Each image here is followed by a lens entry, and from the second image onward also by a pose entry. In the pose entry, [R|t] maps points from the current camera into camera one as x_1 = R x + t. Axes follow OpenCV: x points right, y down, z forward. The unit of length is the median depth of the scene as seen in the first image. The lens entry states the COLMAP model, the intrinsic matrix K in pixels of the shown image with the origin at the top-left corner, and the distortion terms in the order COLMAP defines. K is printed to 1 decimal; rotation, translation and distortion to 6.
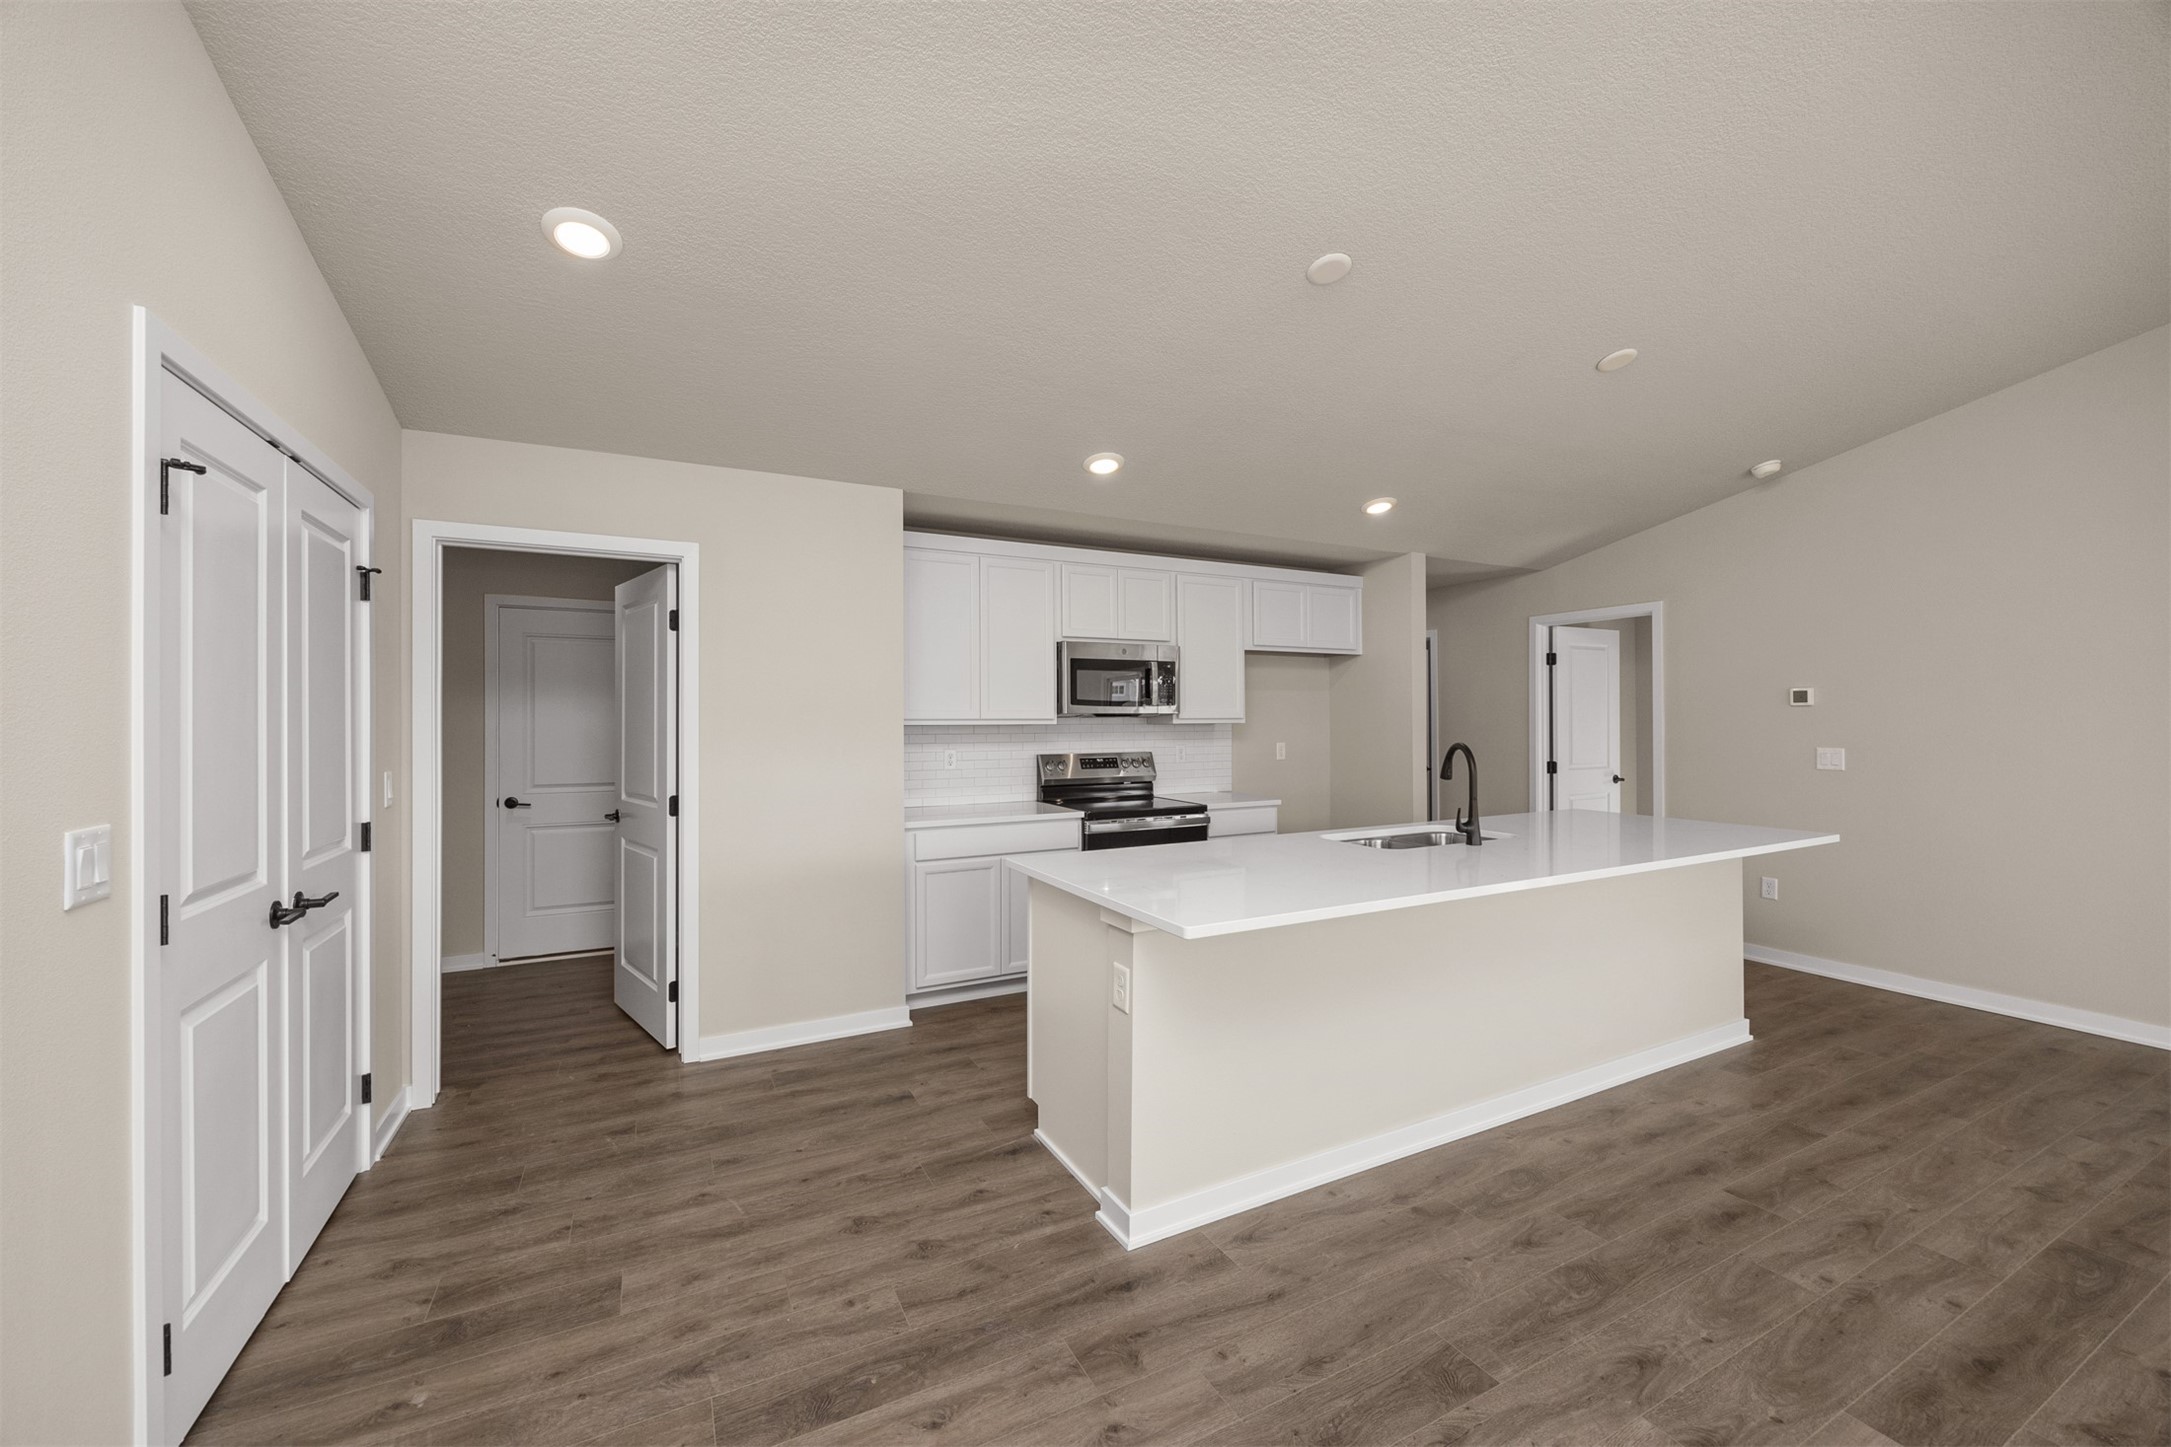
lens RADIAL K [[841.3, 0, 1078.2], [0, 841.3, 708.9], [0, 0, 1]] dist [-0.000373, -0.000441]
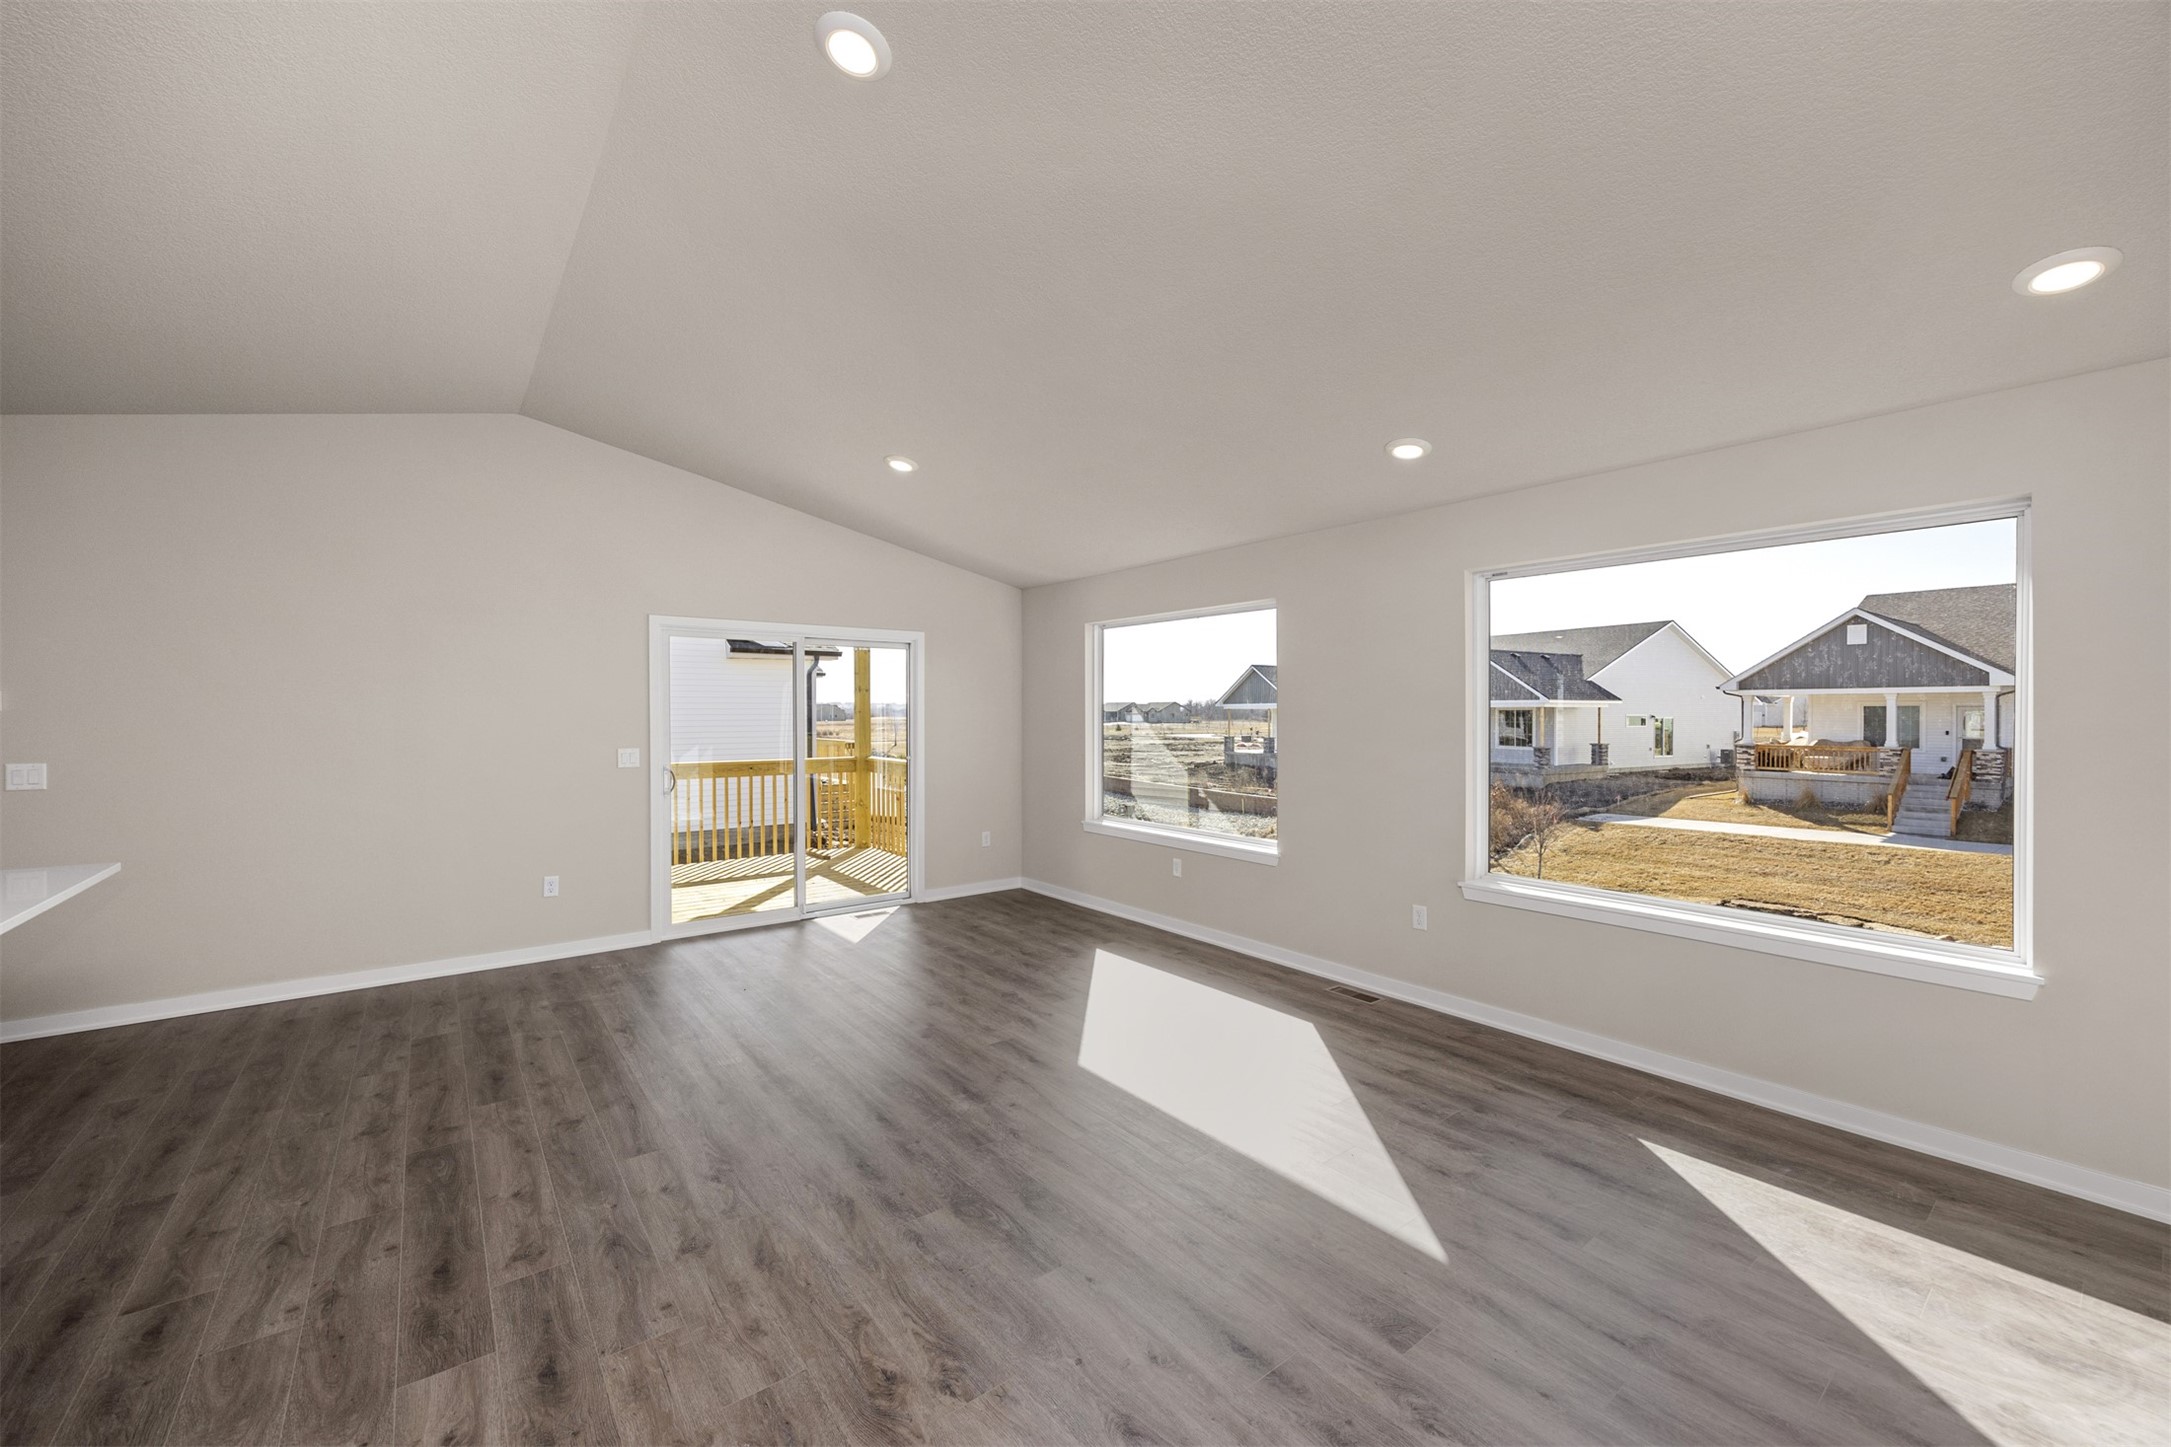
lens RADIAL K [[841.3, 0, 1073.8], [0, 841.3, 714.5], [0, 0, 1]] dist [-0.000373, -0.000441]
pose [[-0.180479, 0.002409, 0.983576, -0.183375], [-0.013706, 0.999894, -0.004964, -0.020956], [-0.983483, -0.014377, -0.180427, 0.210384]]
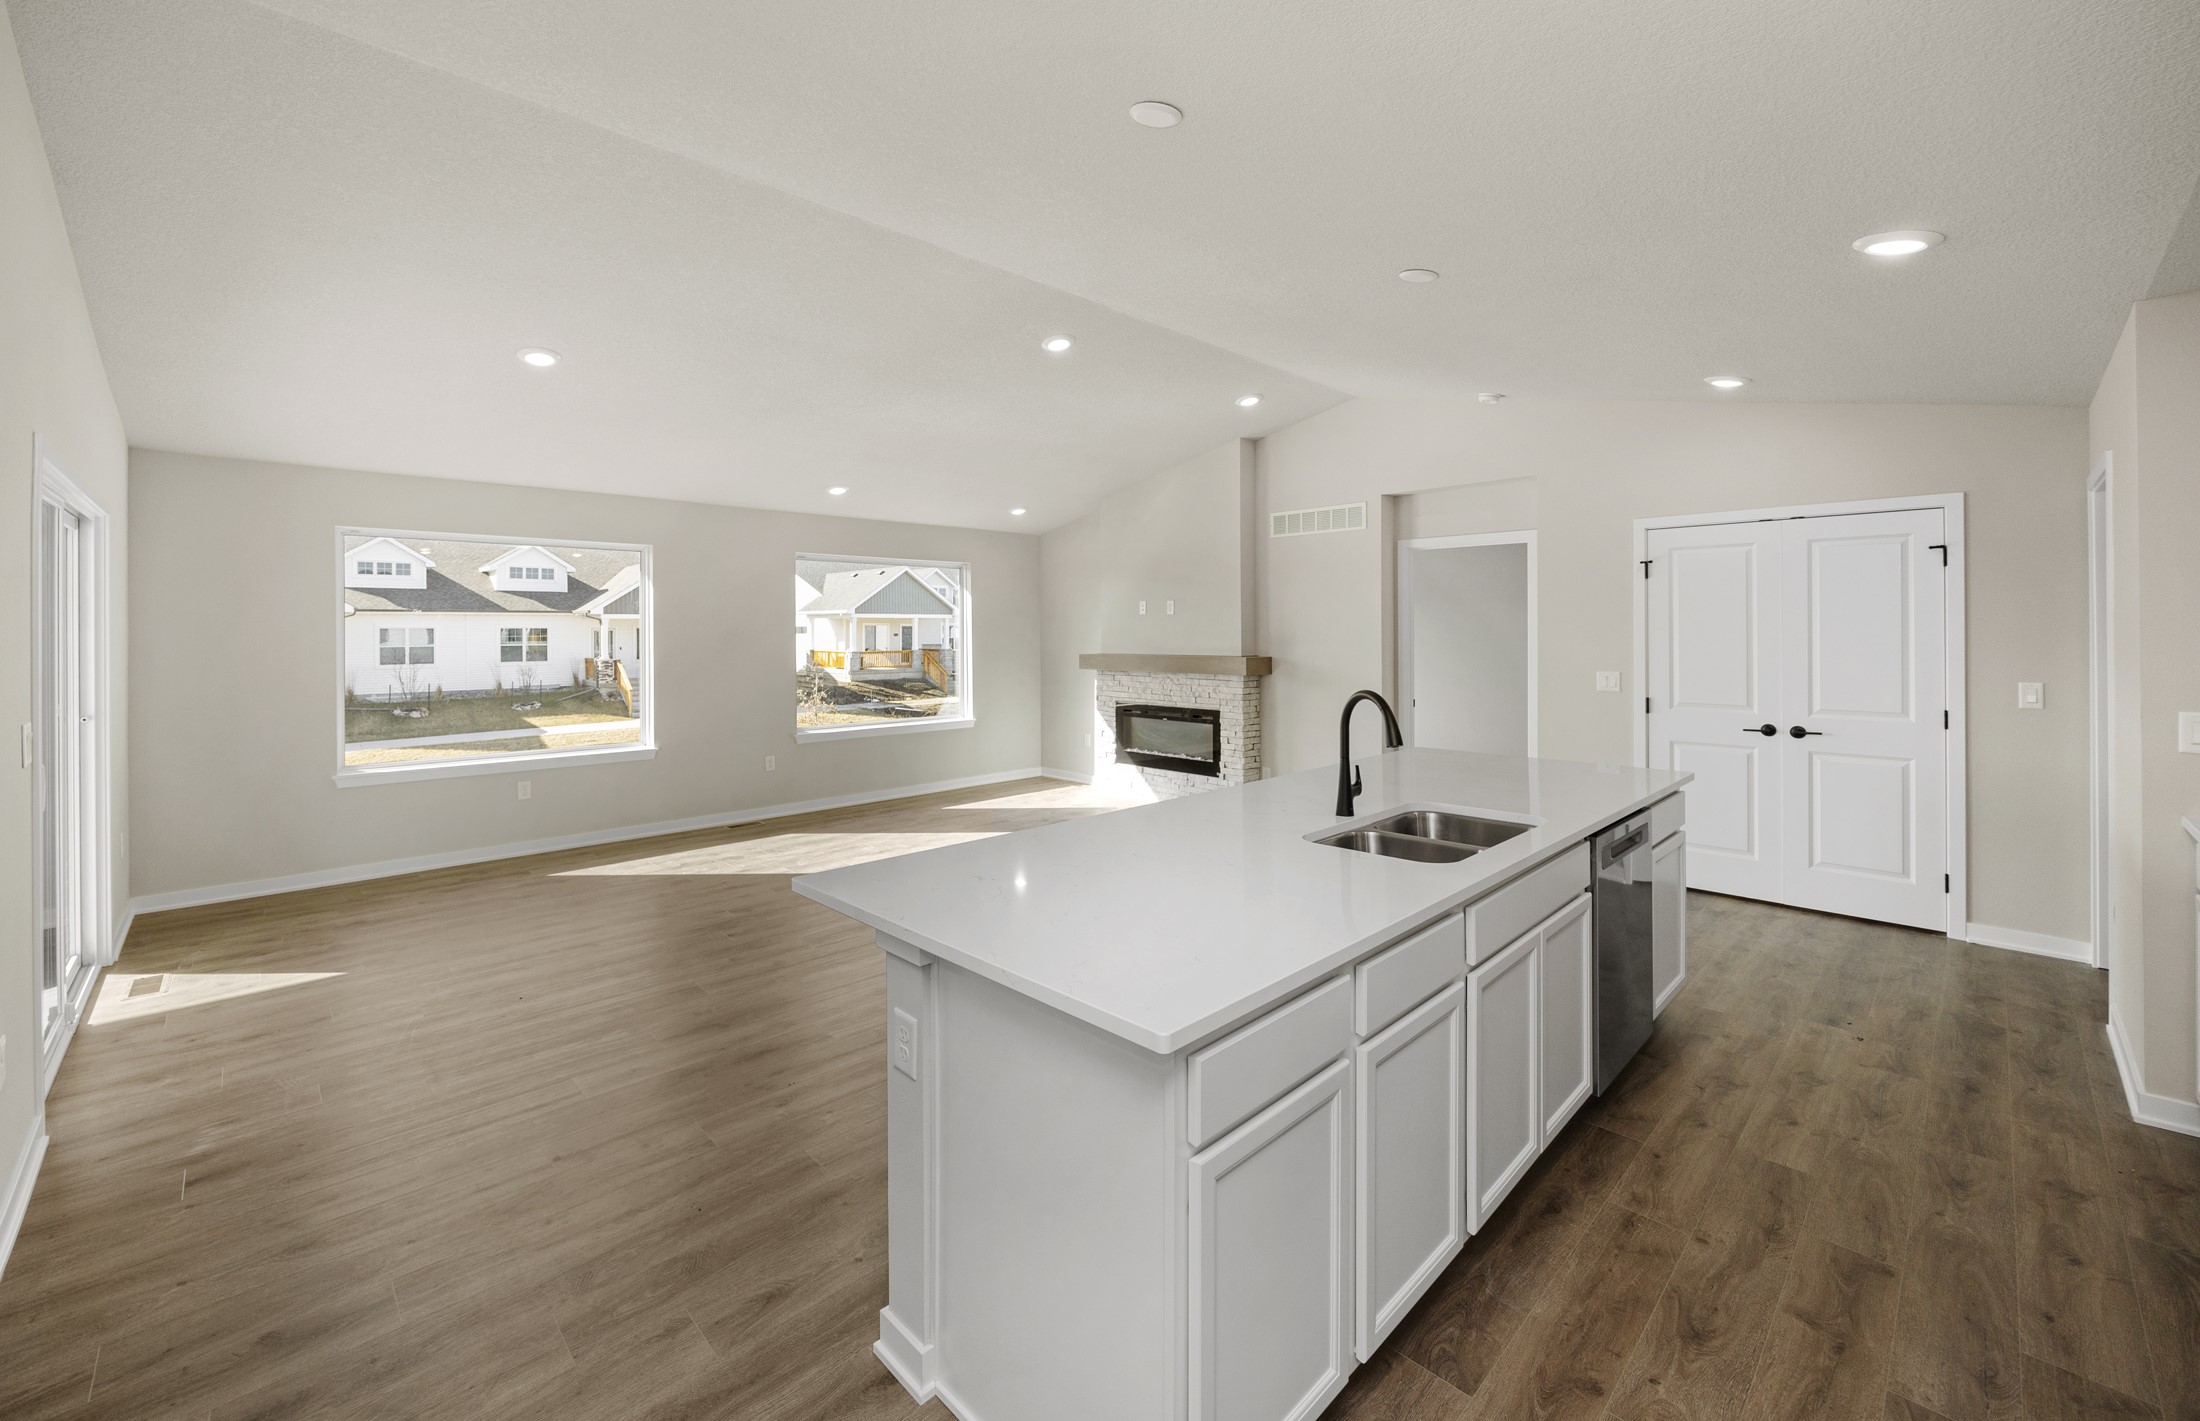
lens RADIAL K [[876.2, 0, 1062.4], [0, 876.2, 631.0], [0, 0, 1]] dist [0.003056, -0.001193]
pose [[-0.957638, 0.005304, -0.287927, 1.091140], [0.010339, 0.999819, -0.015968, -0.003781], [0.287790, -0.018268, -0.957519, 1.941150]]
